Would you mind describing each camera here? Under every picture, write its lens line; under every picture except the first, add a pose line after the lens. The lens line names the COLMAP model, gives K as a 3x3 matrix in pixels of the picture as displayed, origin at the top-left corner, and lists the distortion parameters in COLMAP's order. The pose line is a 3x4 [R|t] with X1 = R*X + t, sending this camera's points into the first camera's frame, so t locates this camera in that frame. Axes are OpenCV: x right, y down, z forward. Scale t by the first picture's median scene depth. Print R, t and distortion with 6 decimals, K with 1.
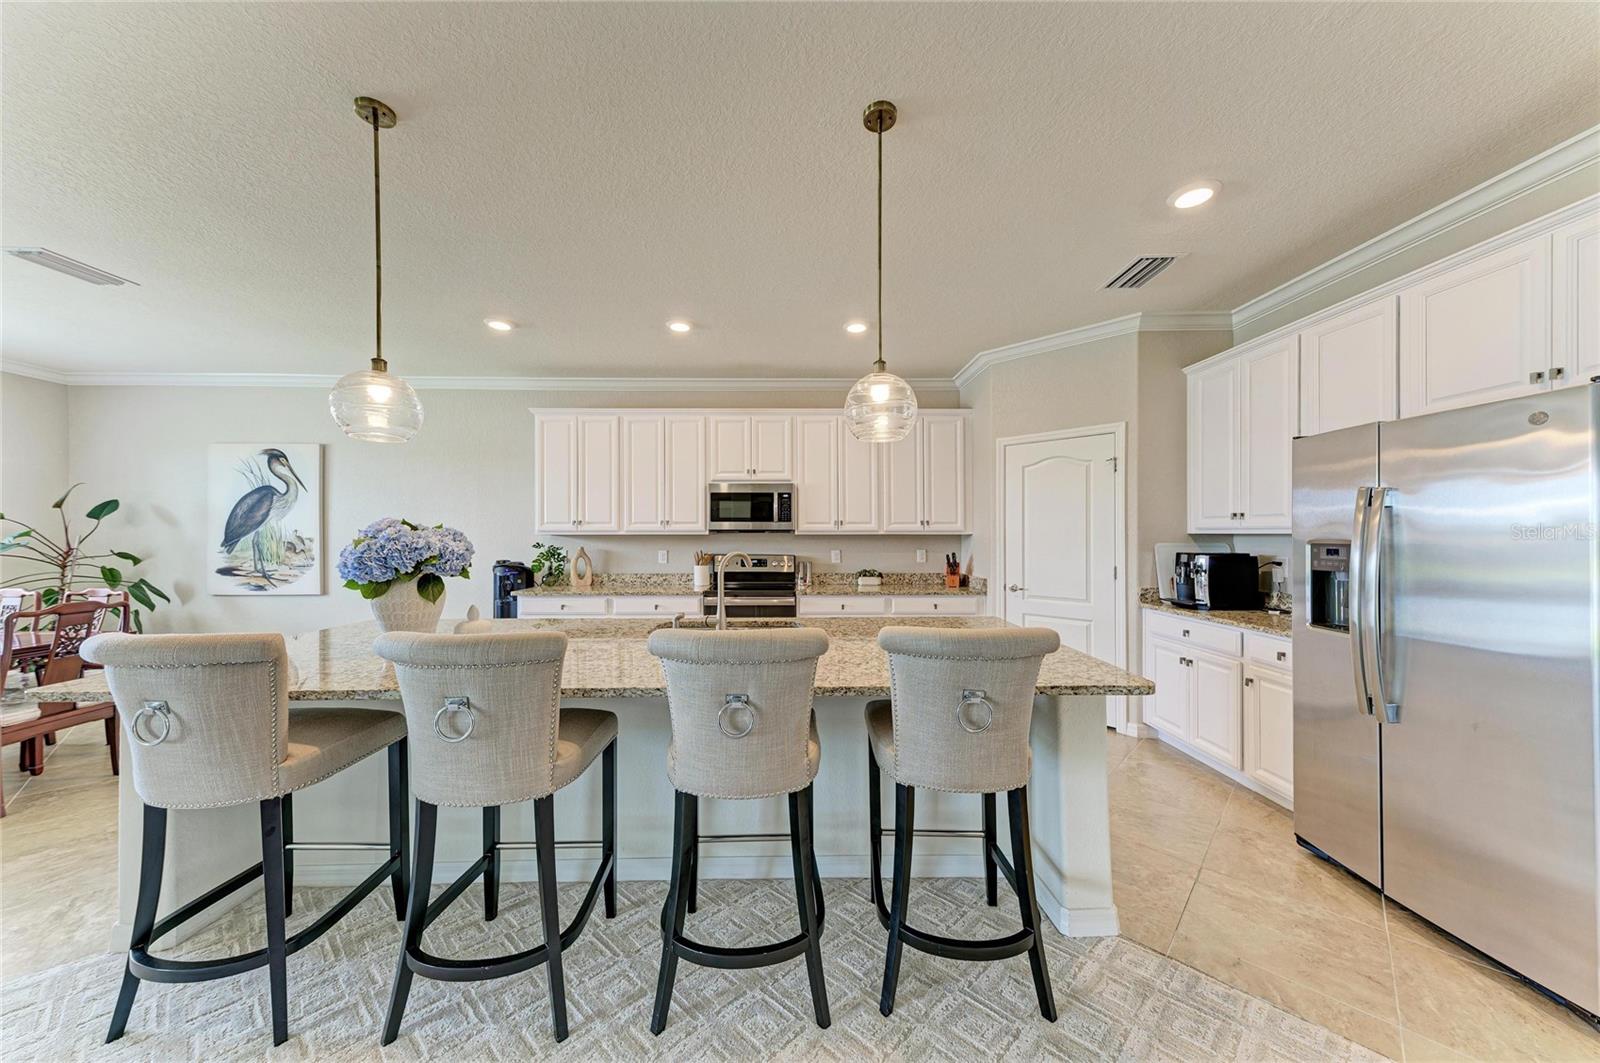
lens RADIAL K [[537.7, 0, 798.5], [0, 537.7, 536.9], [0, 0, 1]] dist [0.019617, -0.003087]
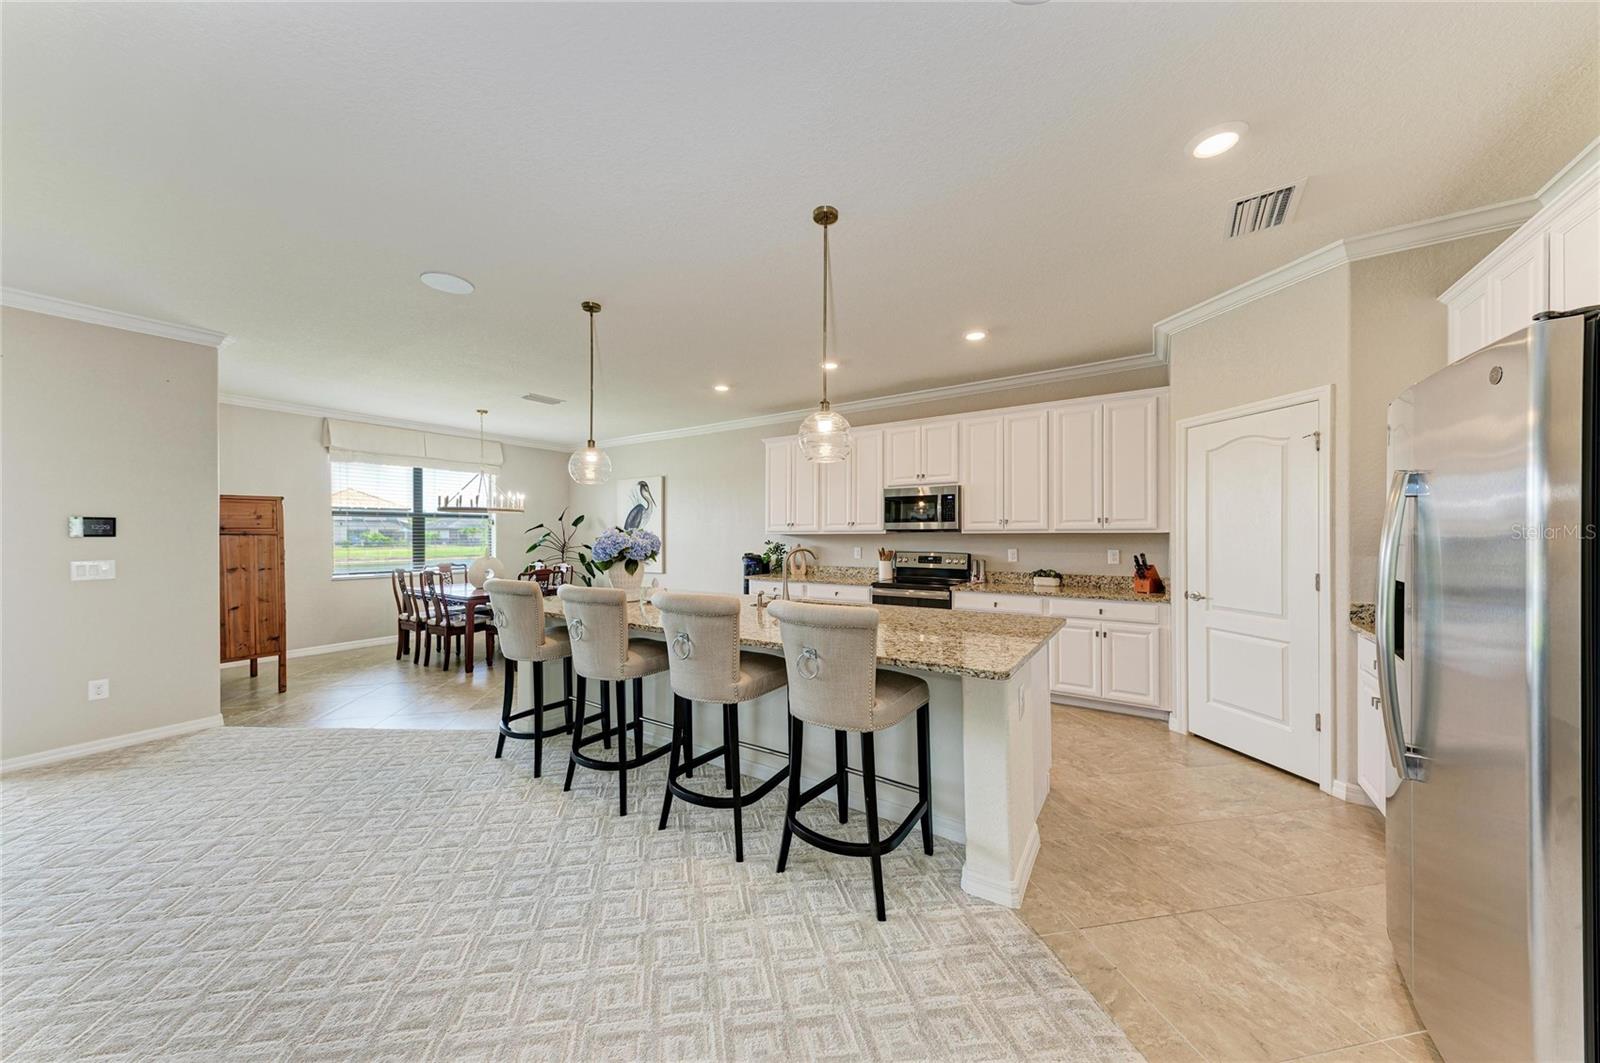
lens RADIAL K [[537.7, 0, 801.6], [0, 537.7, 535.4], [0, 0, 1]] dist [0.019617, -0.003087]
pose [[0.826133, -0.001502, -0.563473, 0.328803], [0.001889, 0.999998, 0.000105, -0.001104], [0.563471, -0.001151, 0.826135, -0.043573]]
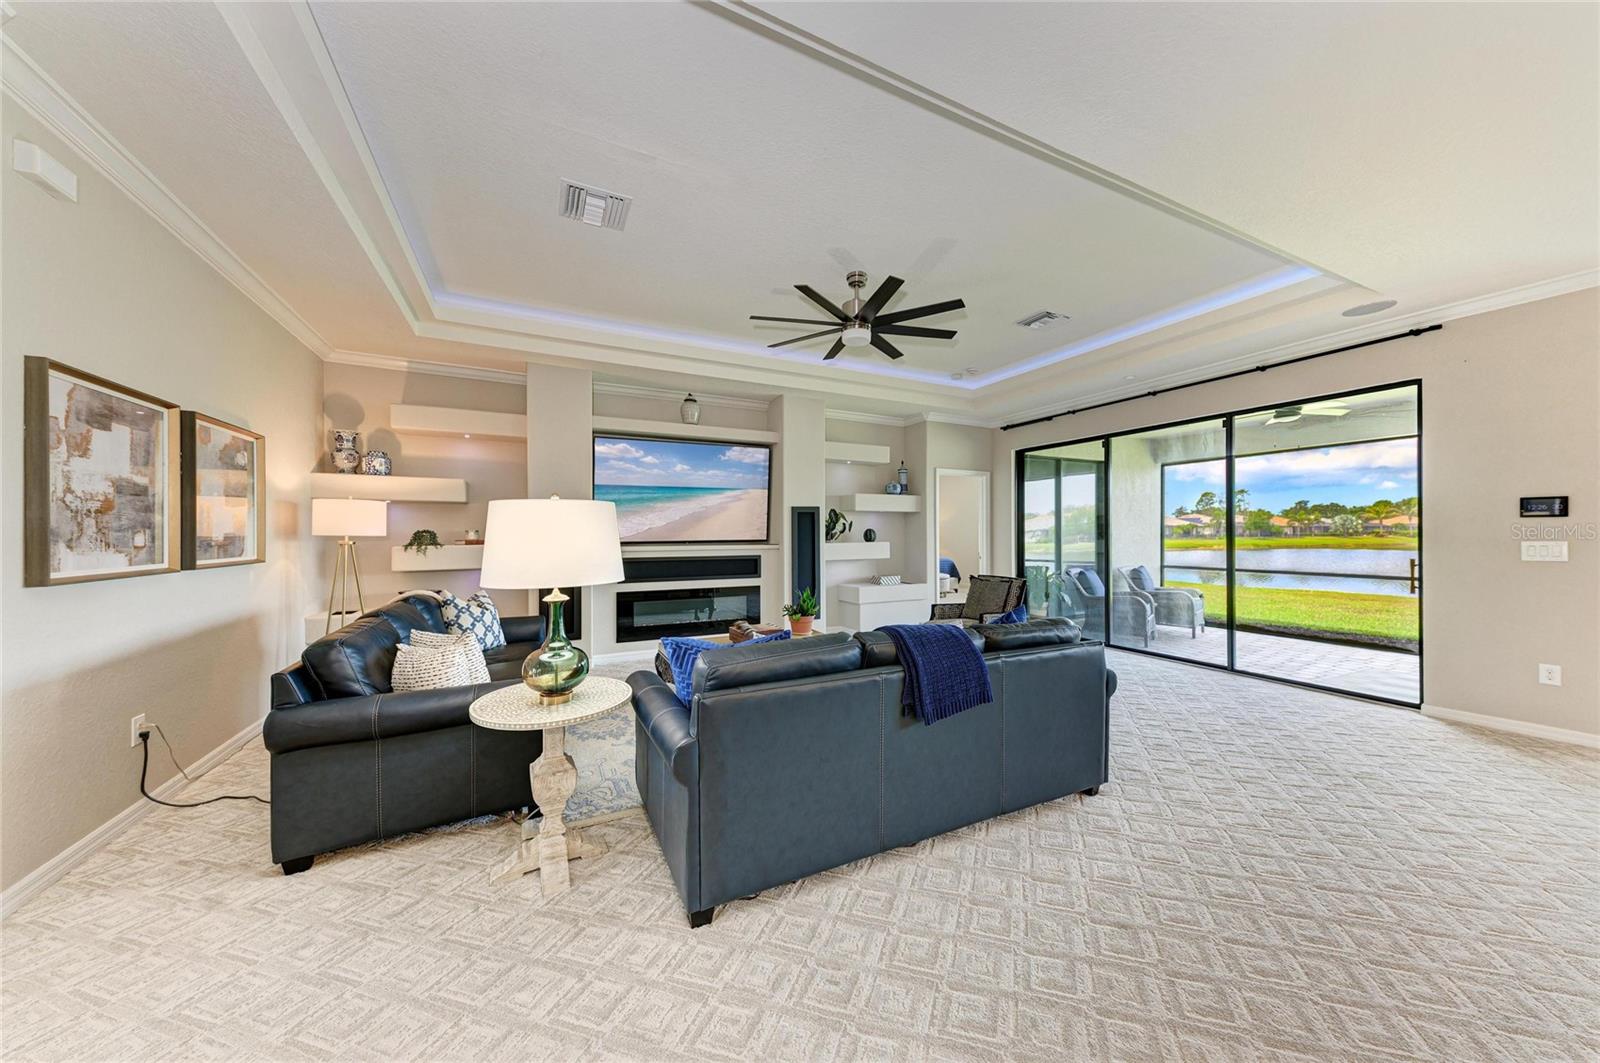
lens RADIAL K [[537.7, 0, 807.2], [0, 537.7, 534.2], [0, 0, 1]] dist [0.019617, -0.003087]
pose [[-0.896312, 0.002812, -0.443415, 0.319167], [0.000568, 0.999986, 0.005192, 0.016864], [0.443423, 0.004402, -0.896302, 0.247875]]
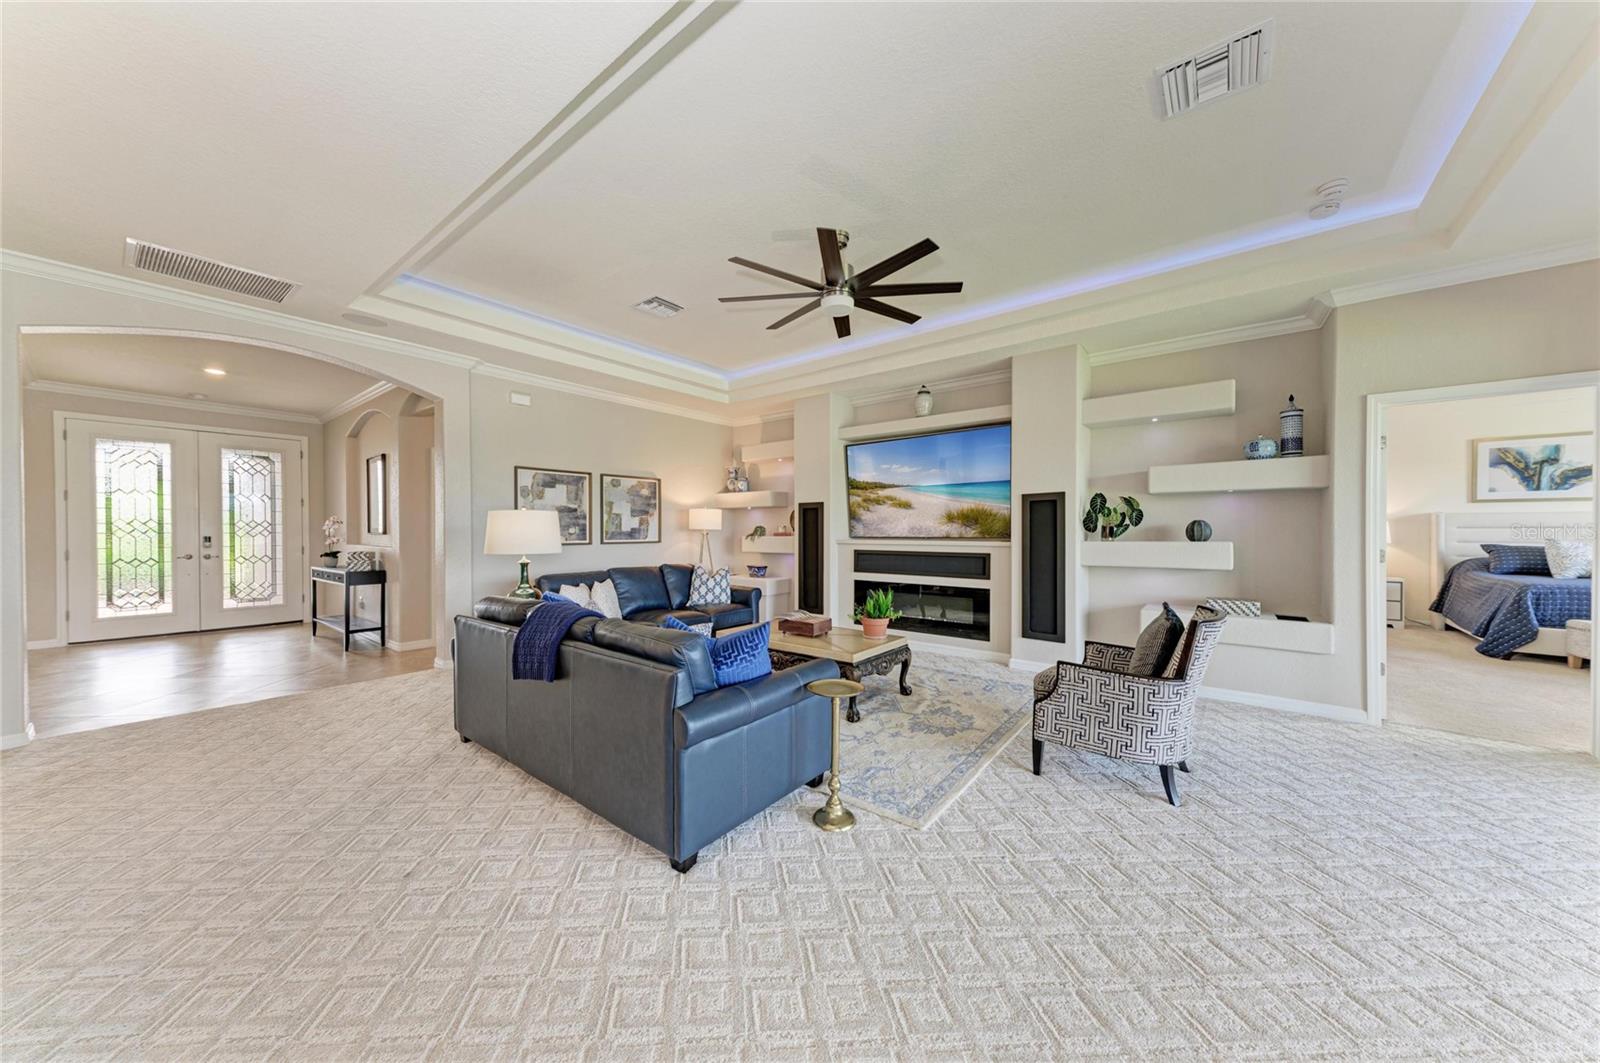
lens RADIAL K [[537.7, 0, 797.8], [0, 537.7, 539.7], [0, 0, 1]] dist [0.019617, -0.003087]
pose [[-0.776046, -0.010802, 0.630584, -0.526606], [0.002851, 0.999783, 0.020635, 0.021075], [-0.630670, 0.017812, -0.775847, 0.144221]]
